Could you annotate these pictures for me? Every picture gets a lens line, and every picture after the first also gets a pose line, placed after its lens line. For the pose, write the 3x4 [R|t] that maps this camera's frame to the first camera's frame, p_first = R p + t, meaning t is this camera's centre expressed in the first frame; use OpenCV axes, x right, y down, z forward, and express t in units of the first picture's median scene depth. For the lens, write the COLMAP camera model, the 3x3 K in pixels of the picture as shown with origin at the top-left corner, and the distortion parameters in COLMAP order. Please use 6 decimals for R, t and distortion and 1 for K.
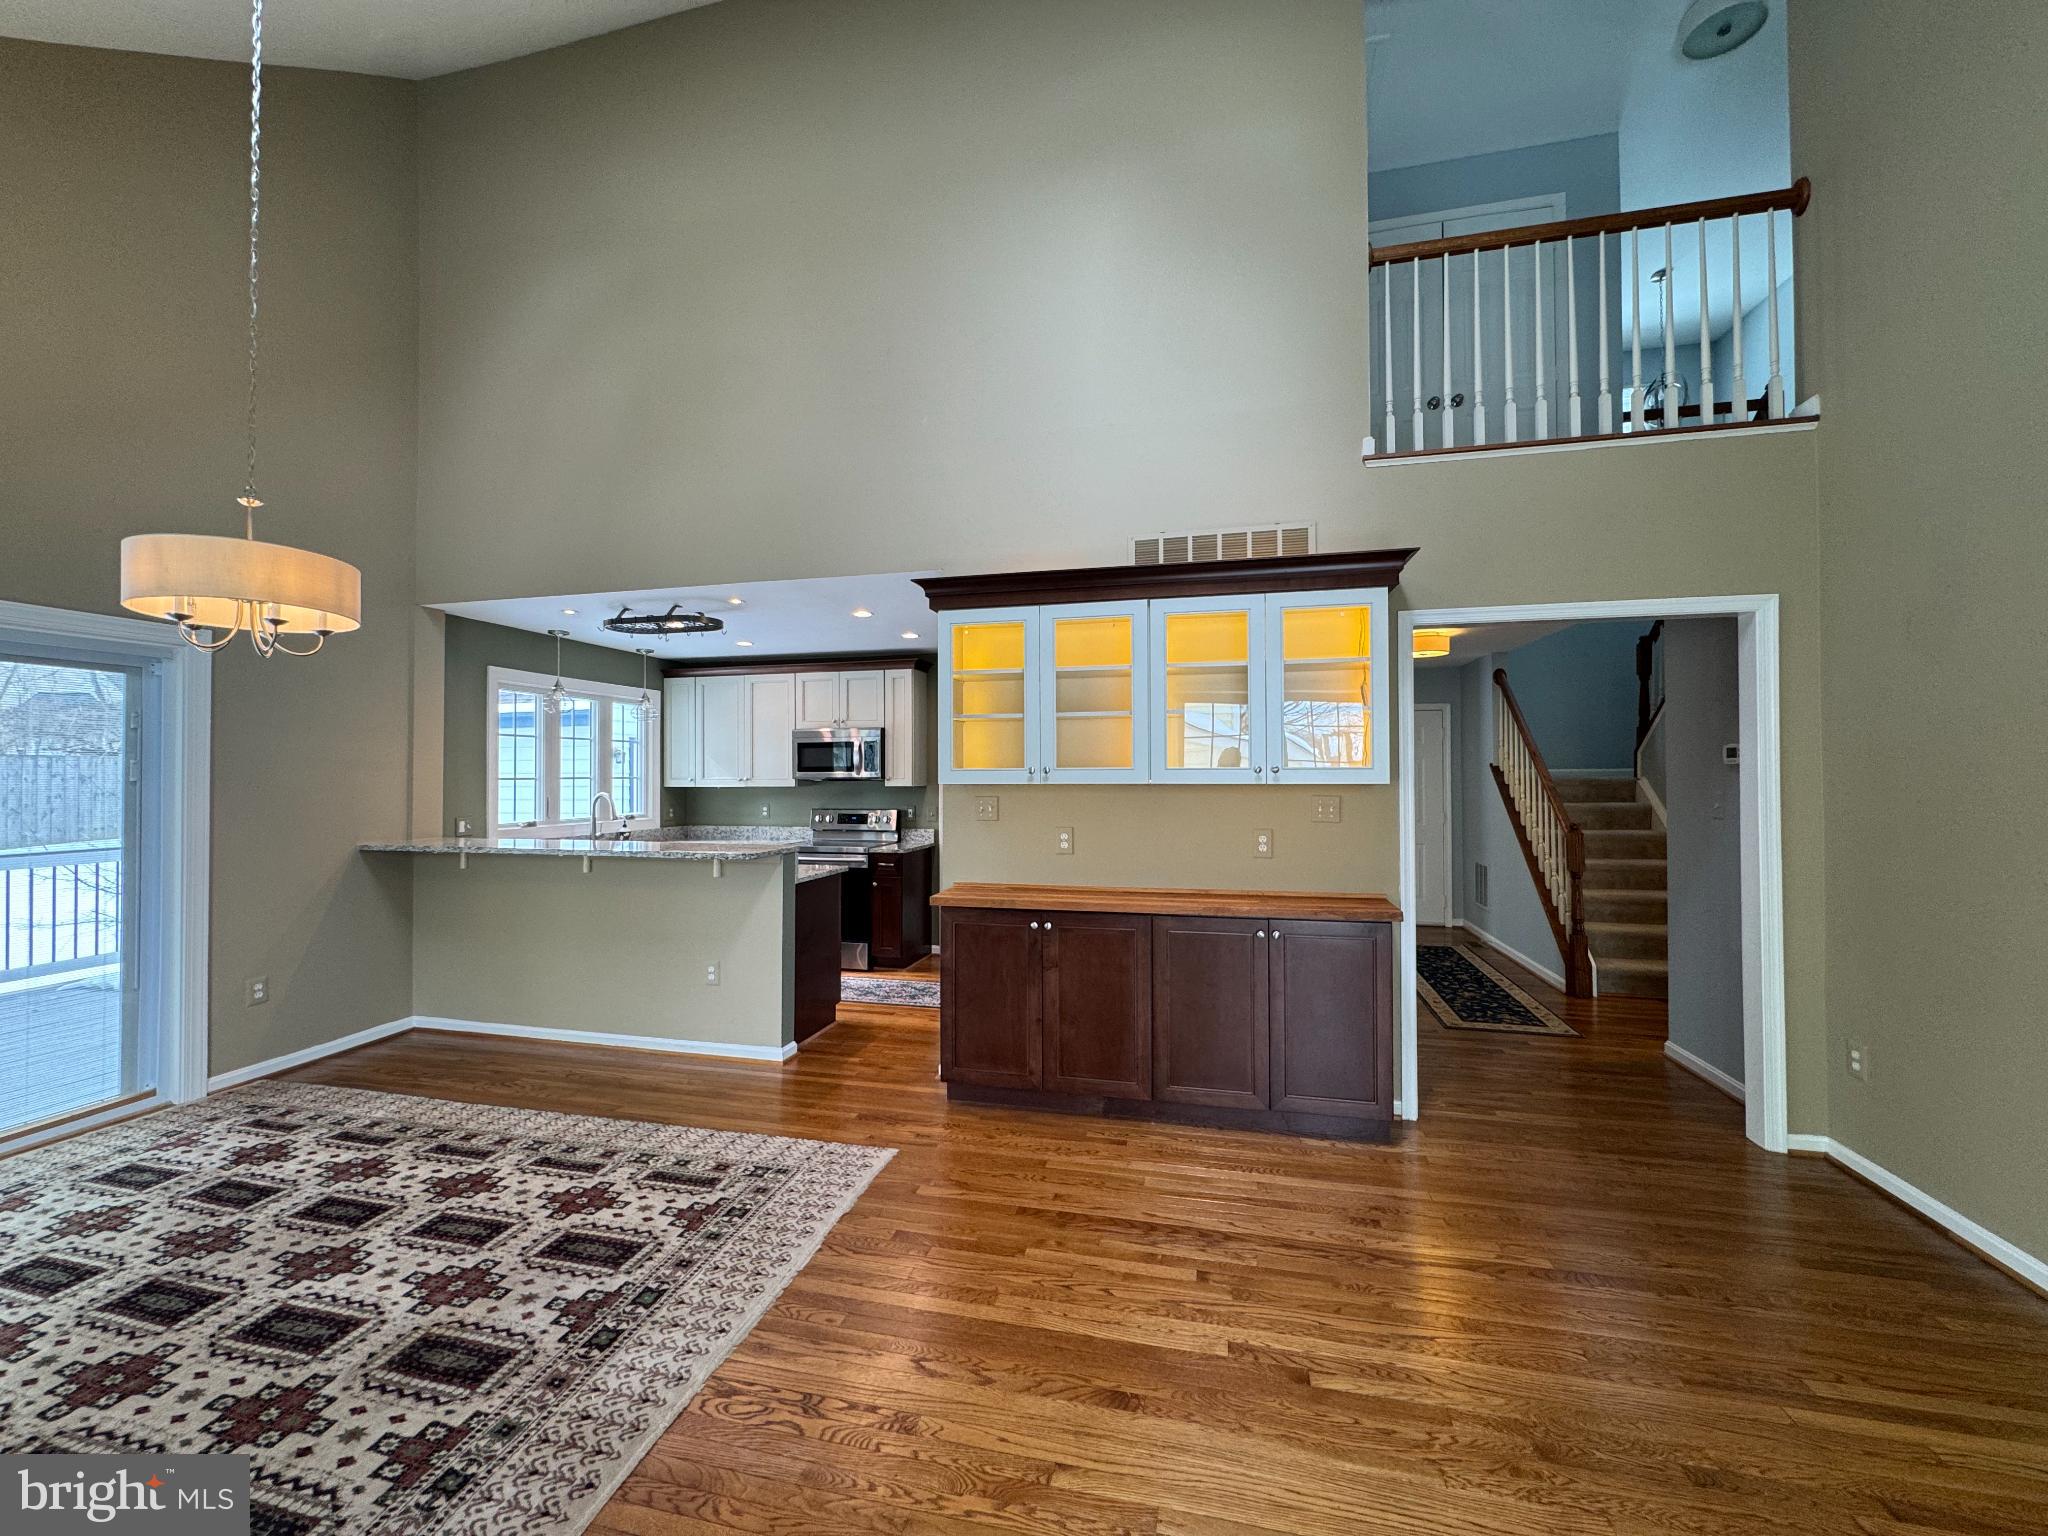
lens RADIAL K [[814.1, 0, 1021.4], [0, 814.1, 762.6], [0, 0, 1]] dist [-0.008047, 0.001179]
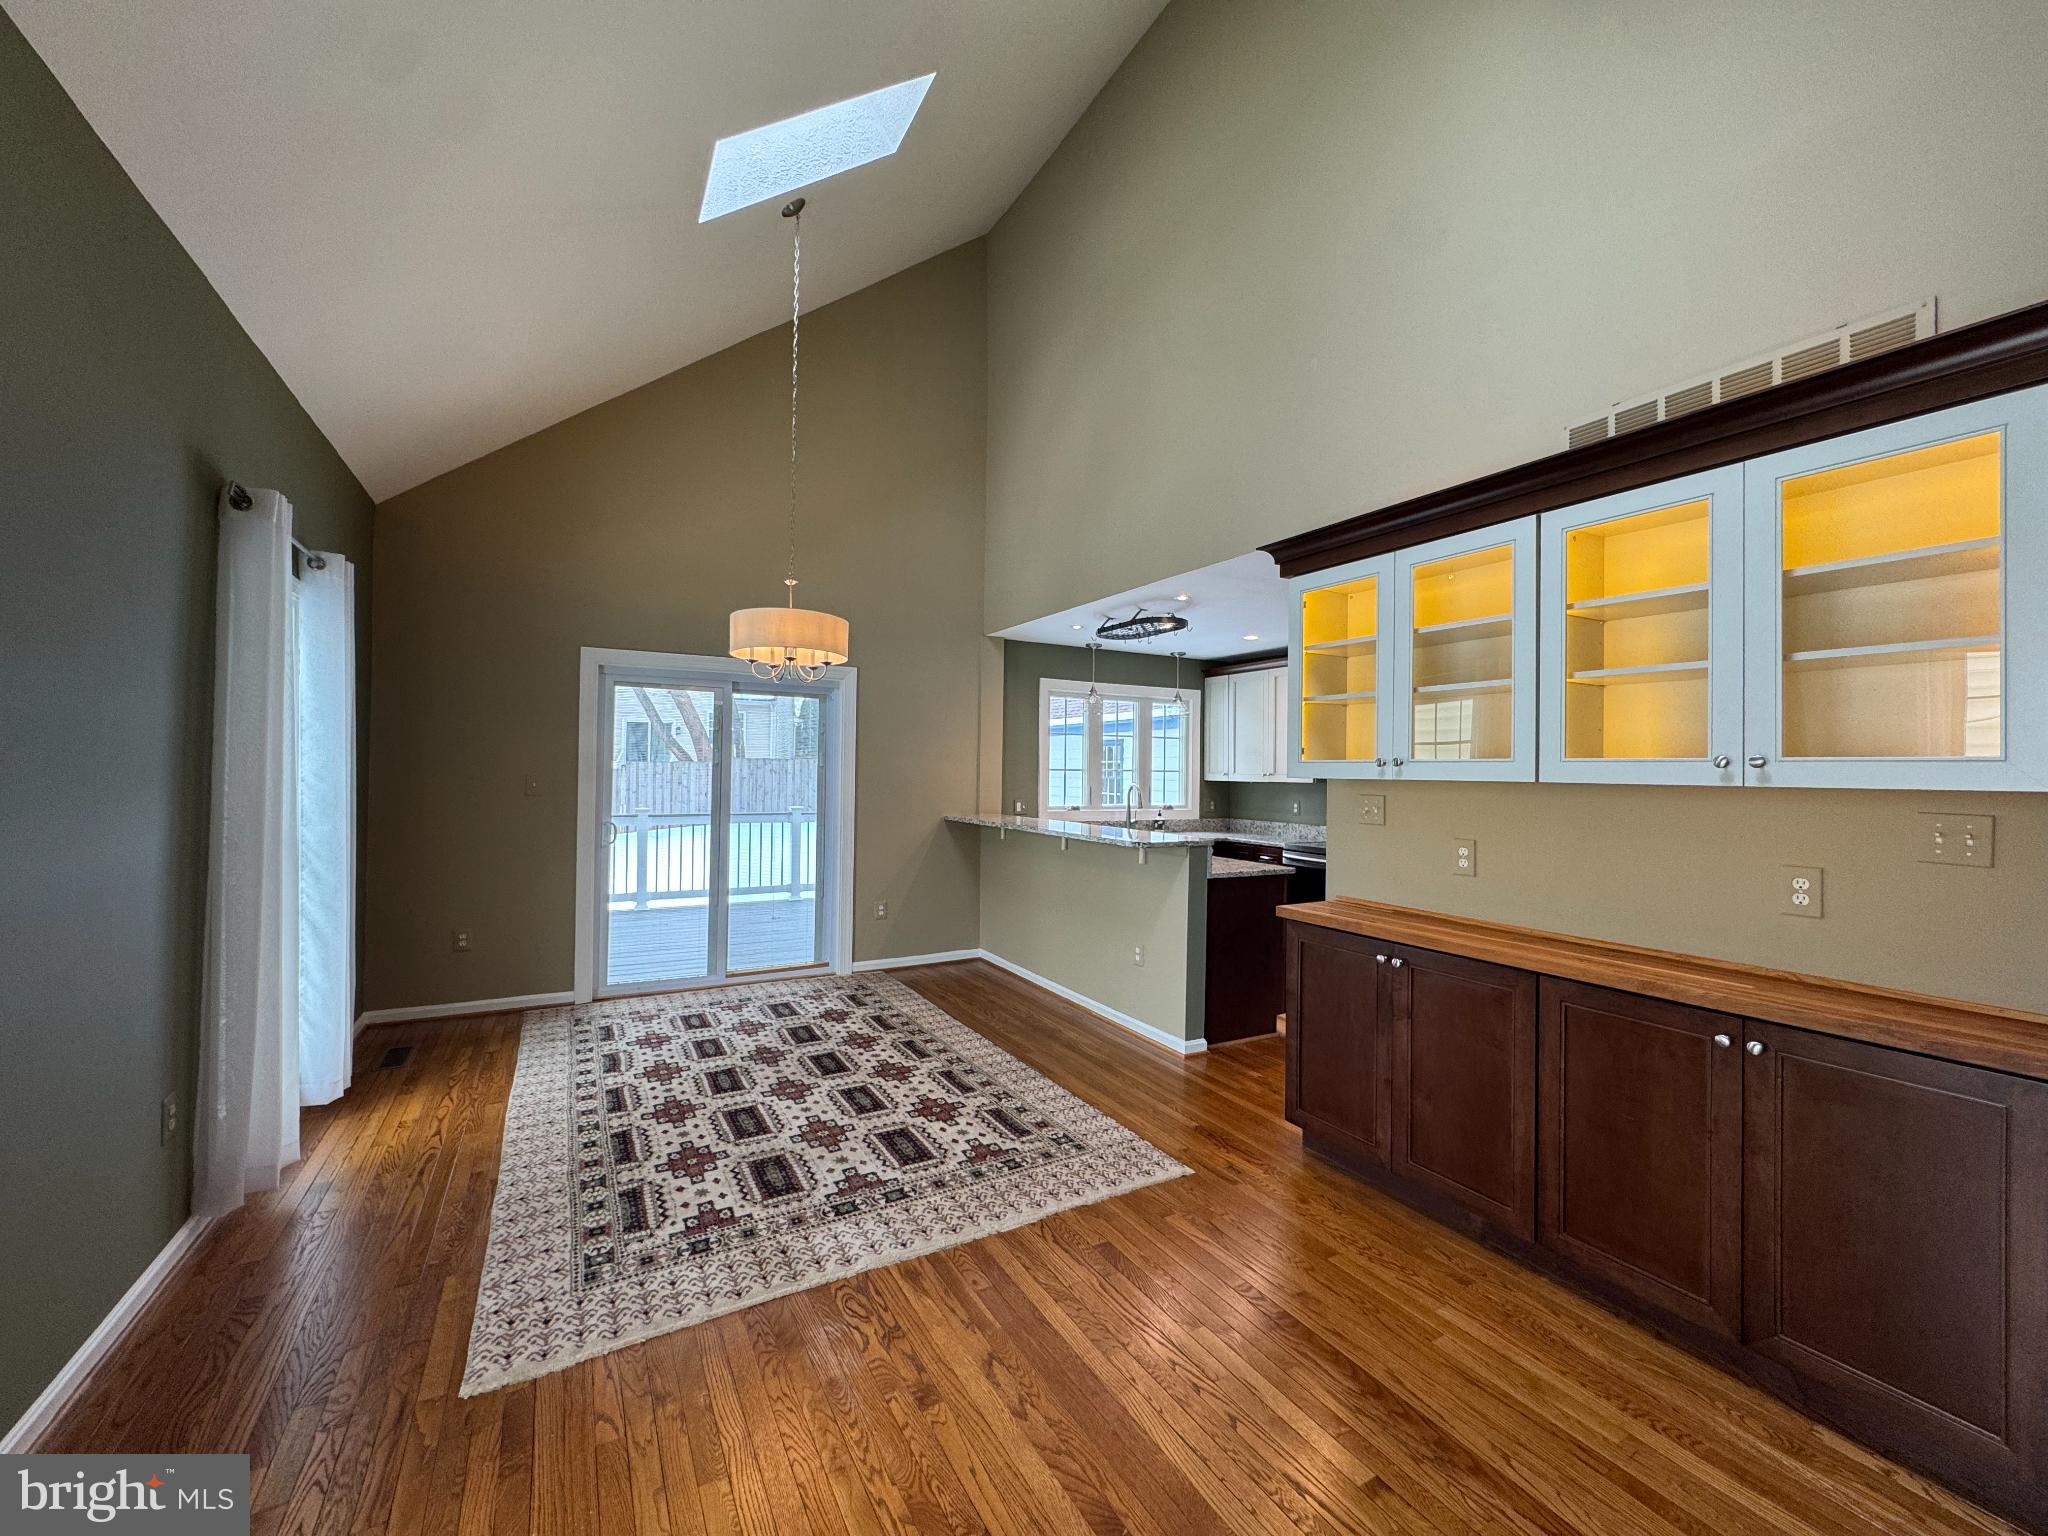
lens RADIAL K [[814.1, 0, 1021.4], [0, 814.1, 762.6], [0, 0, 1]] dist [-0.008047, 0.001179]
pose [[0.677124, 0.005573, -0.735848, 0.409318], [-0.005820, 0.999981, 0.002217, 0.011938], [0.735846, 0.002781, 0.677143, 0.241483]]
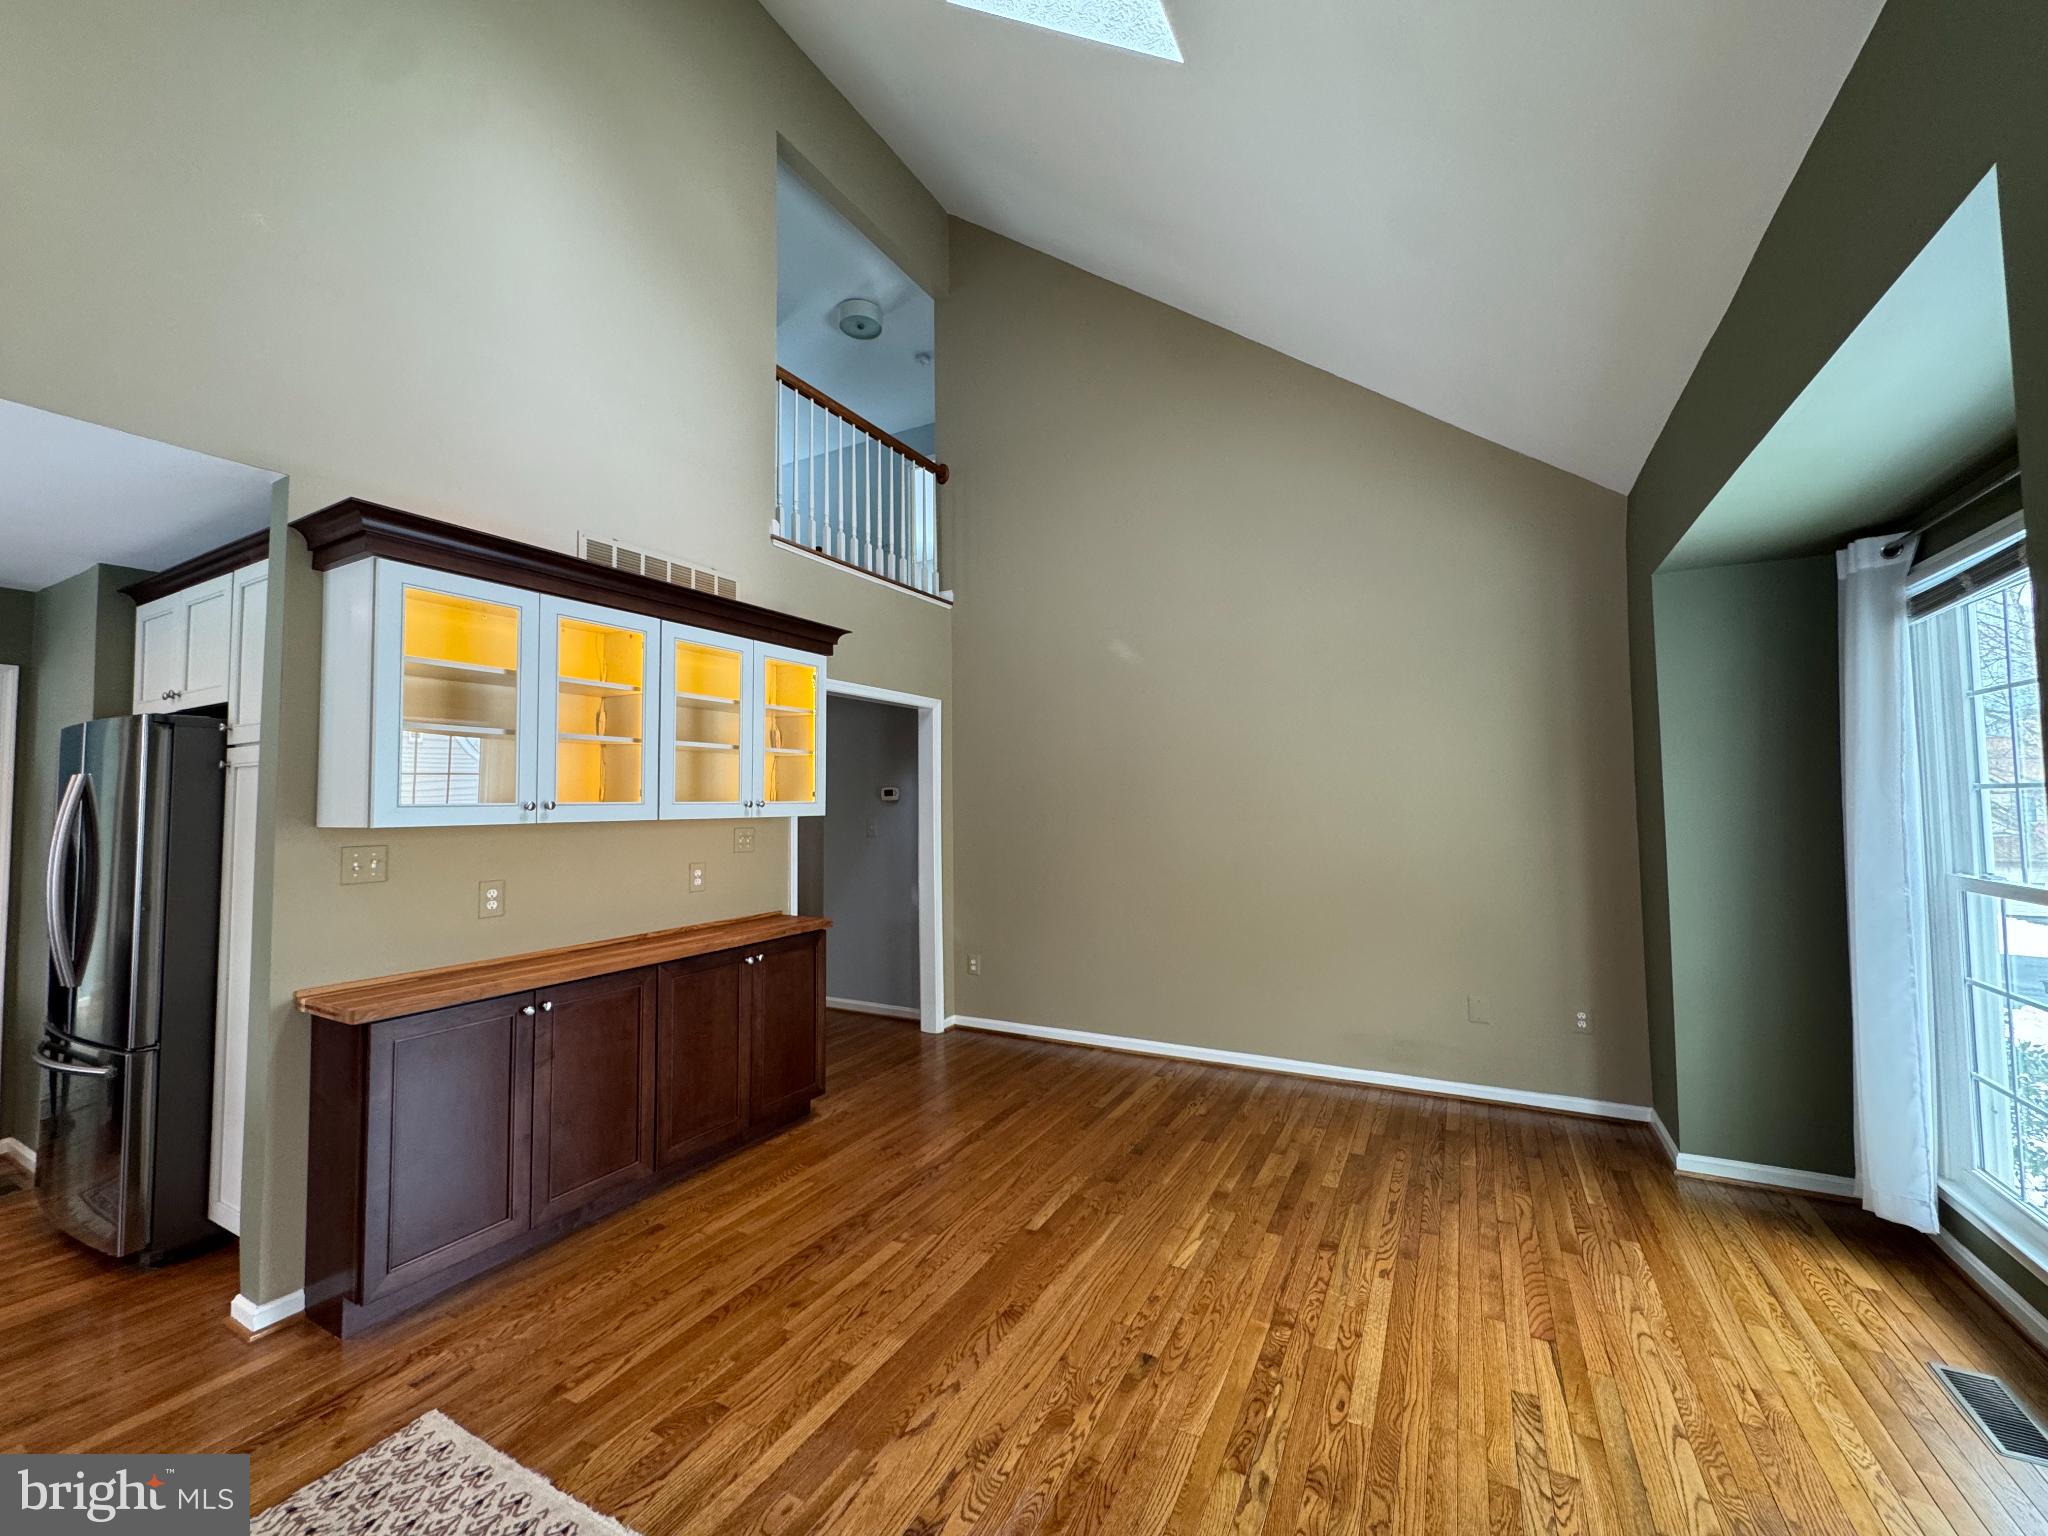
lens RADIAL K [[814.1, 0, 1021.4], [0, 814.1, 762.6], [0, 0, 1]] dist [-0.008047, 0.001179]
pose [[0.256899, 0.047291, 0.965281, -0.692735], [-0.003597, 0.998842, -0.047978, 0.004691], [-0.966432, 0.008853, 0.256771, 0.415031]]
